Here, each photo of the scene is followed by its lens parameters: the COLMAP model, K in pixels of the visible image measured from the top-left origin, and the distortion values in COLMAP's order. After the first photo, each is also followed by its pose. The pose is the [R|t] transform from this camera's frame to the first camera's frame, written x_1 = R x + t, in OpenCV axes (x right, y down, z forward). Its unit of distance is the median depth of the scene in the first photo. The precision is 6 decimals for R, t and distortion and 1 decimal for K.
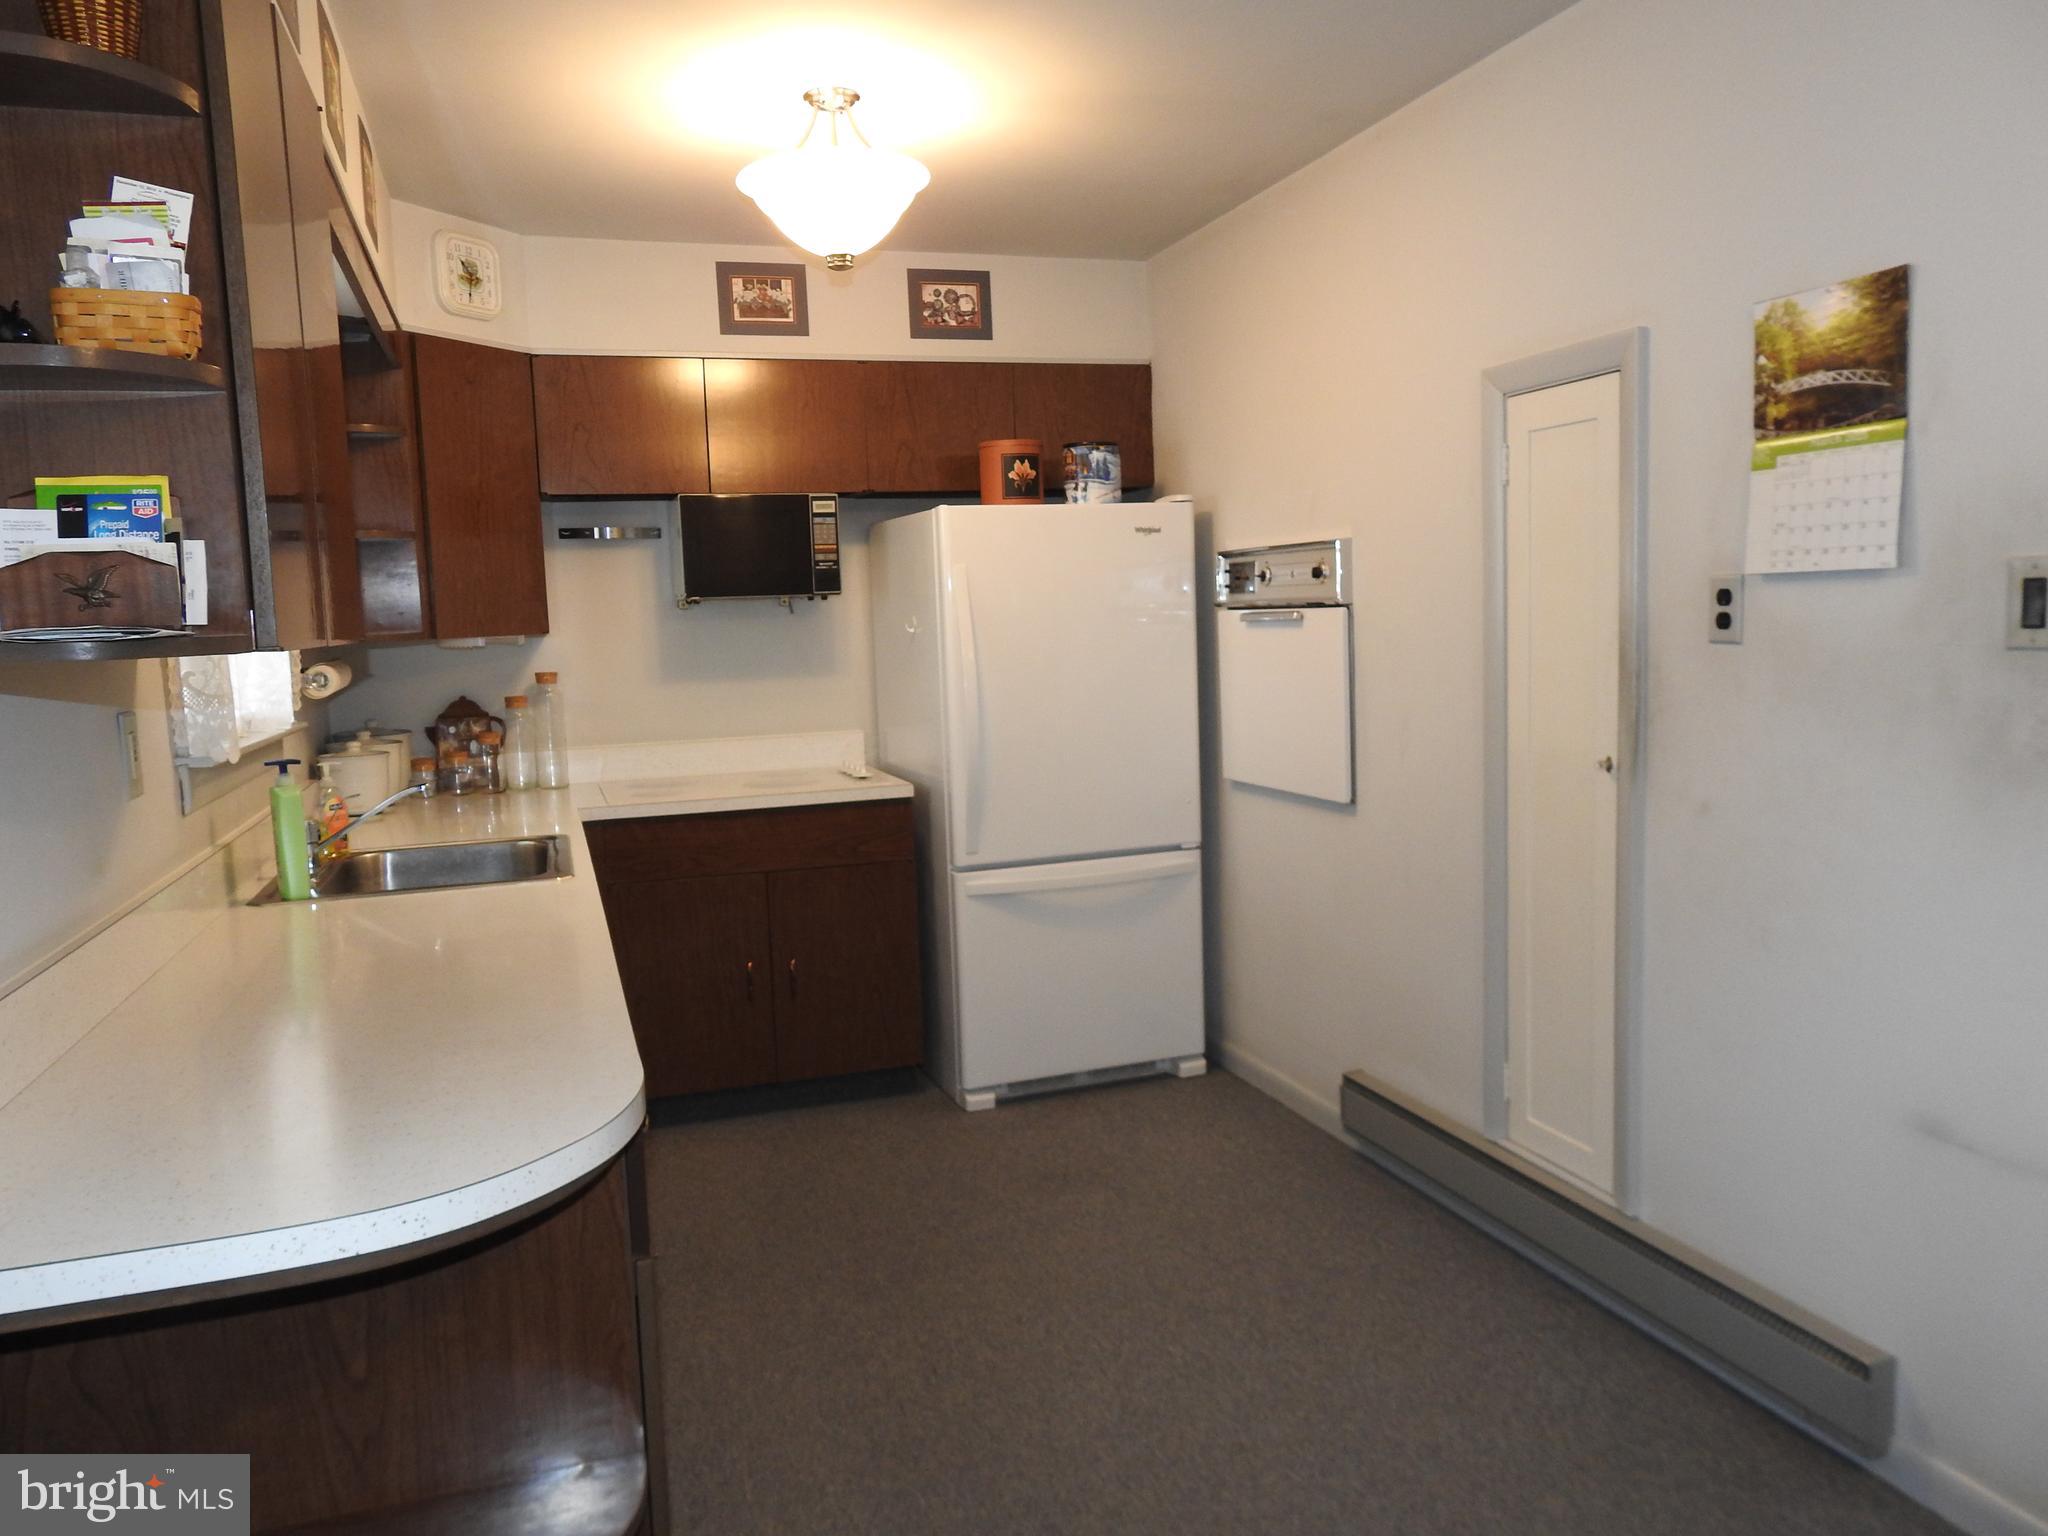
lens RADIAL K [[1469.4, 0, 1024.0], [0, 1469.4, 768.0], [0, 0, 1]] dist [0.002876, -0.000475]
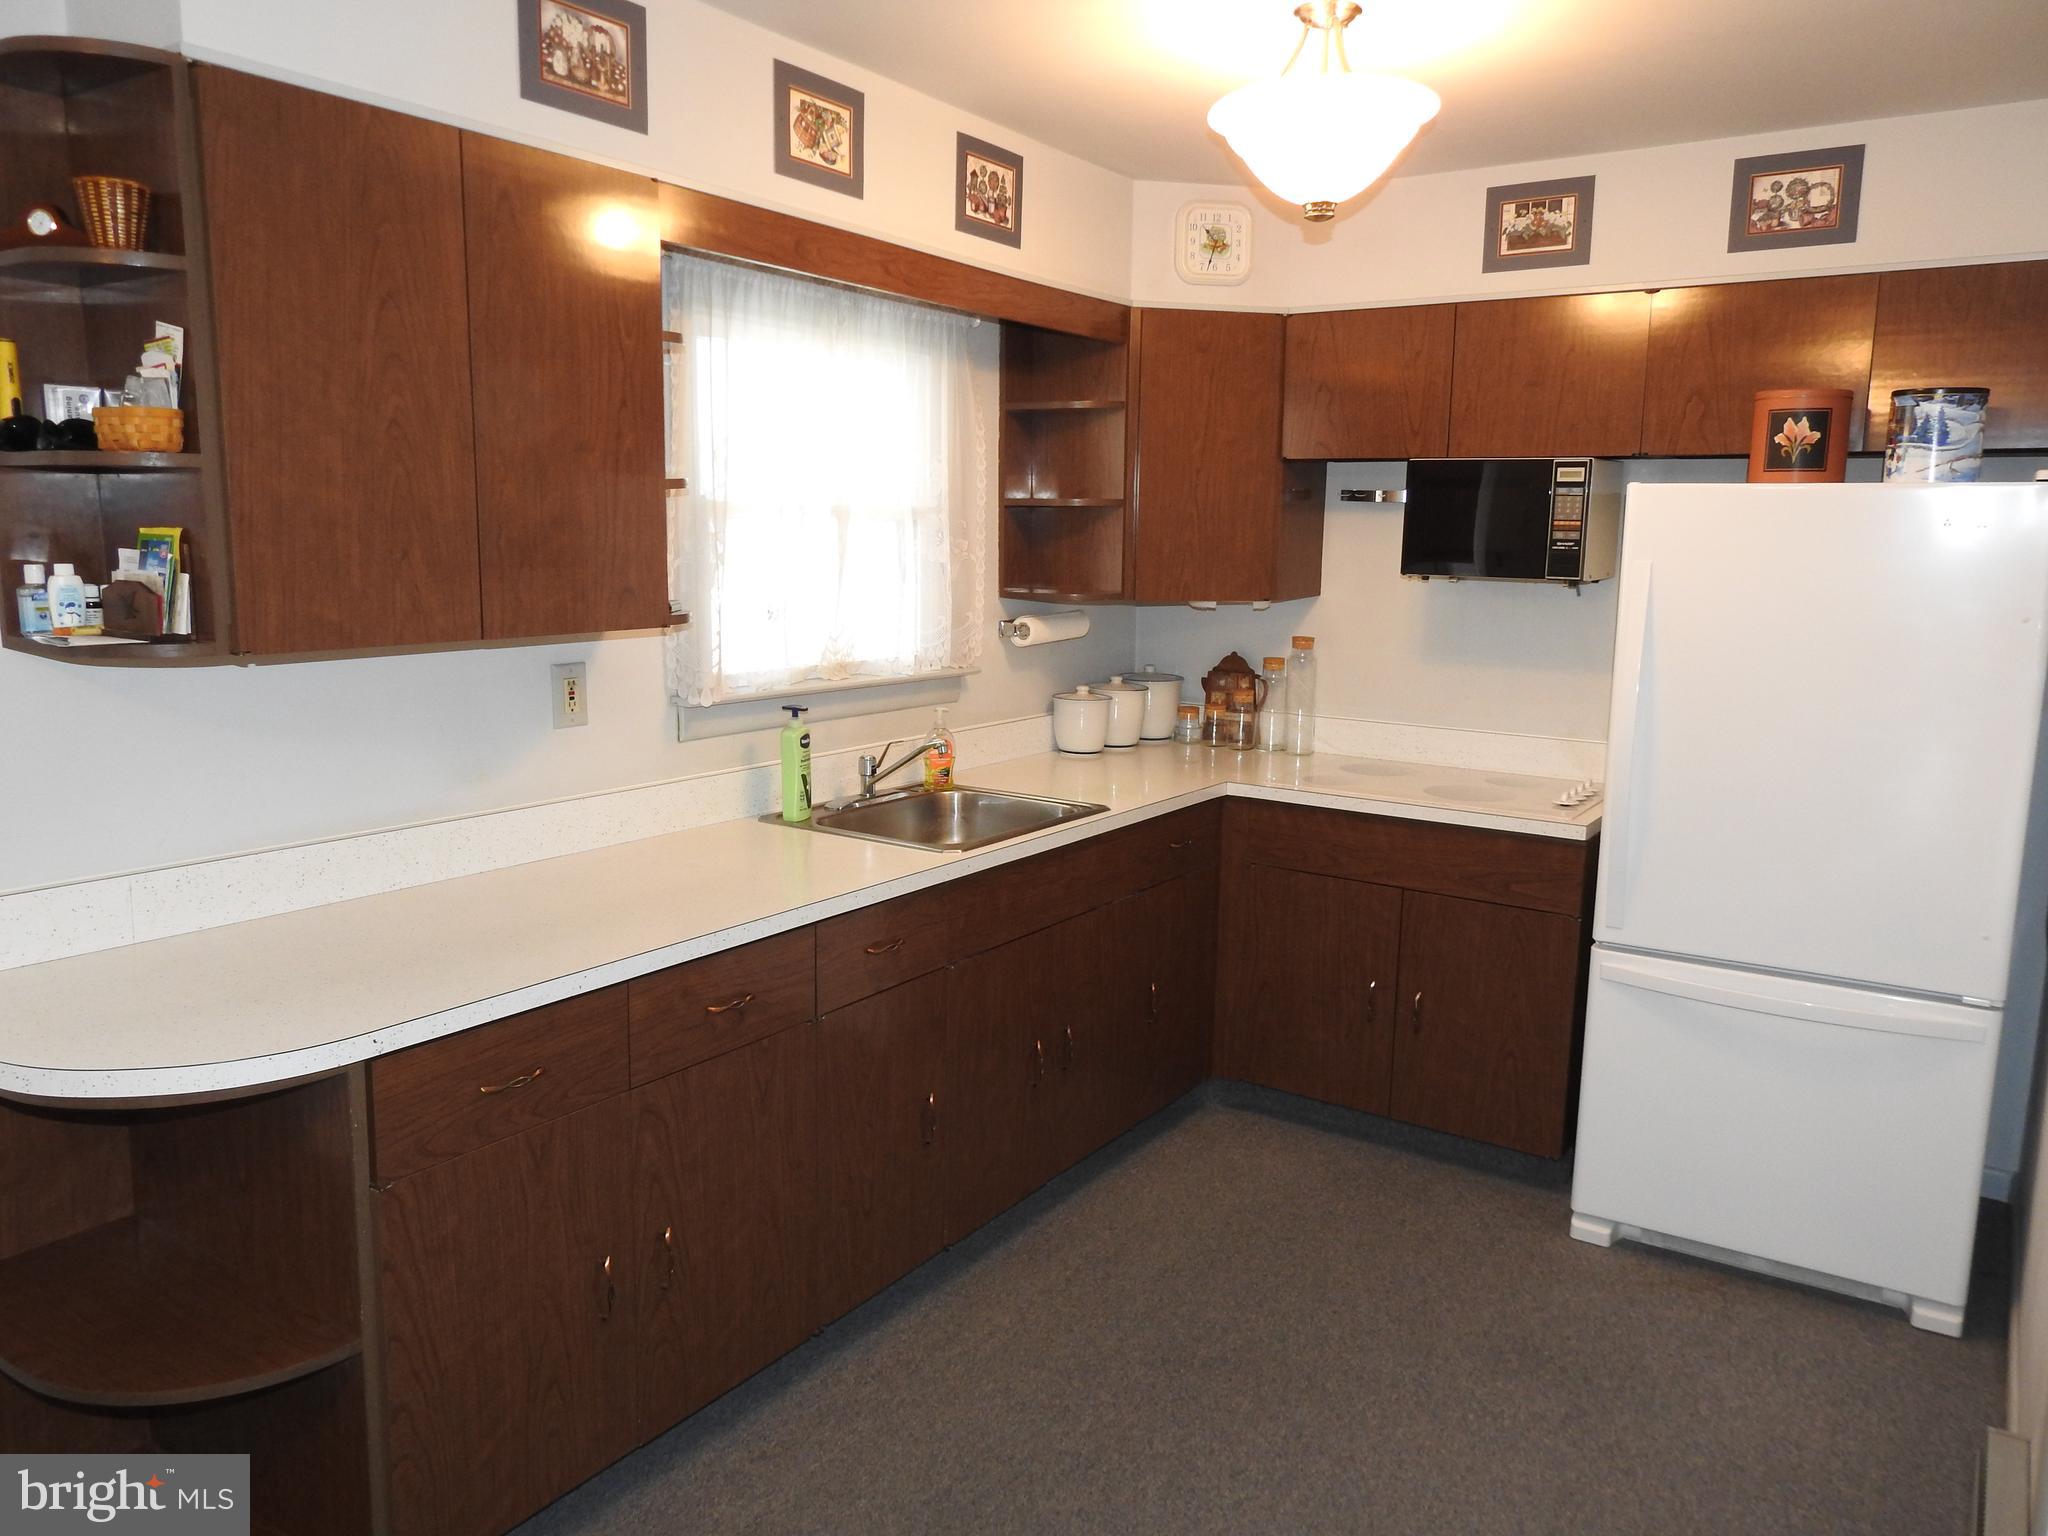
lens RADIAL K [[1469.4, 0, 1024.0], [0, 1469.4, 768.0], [0, 0, 1]] dist [0.002876, -0.000475]
pose [[0.608078, 0.176170, -0.774083, 0.345903], [-0.123126, 0.984197, 0.127268, -0.082629], [0.784271, 0.017921, 0.620160, 0.248566]]
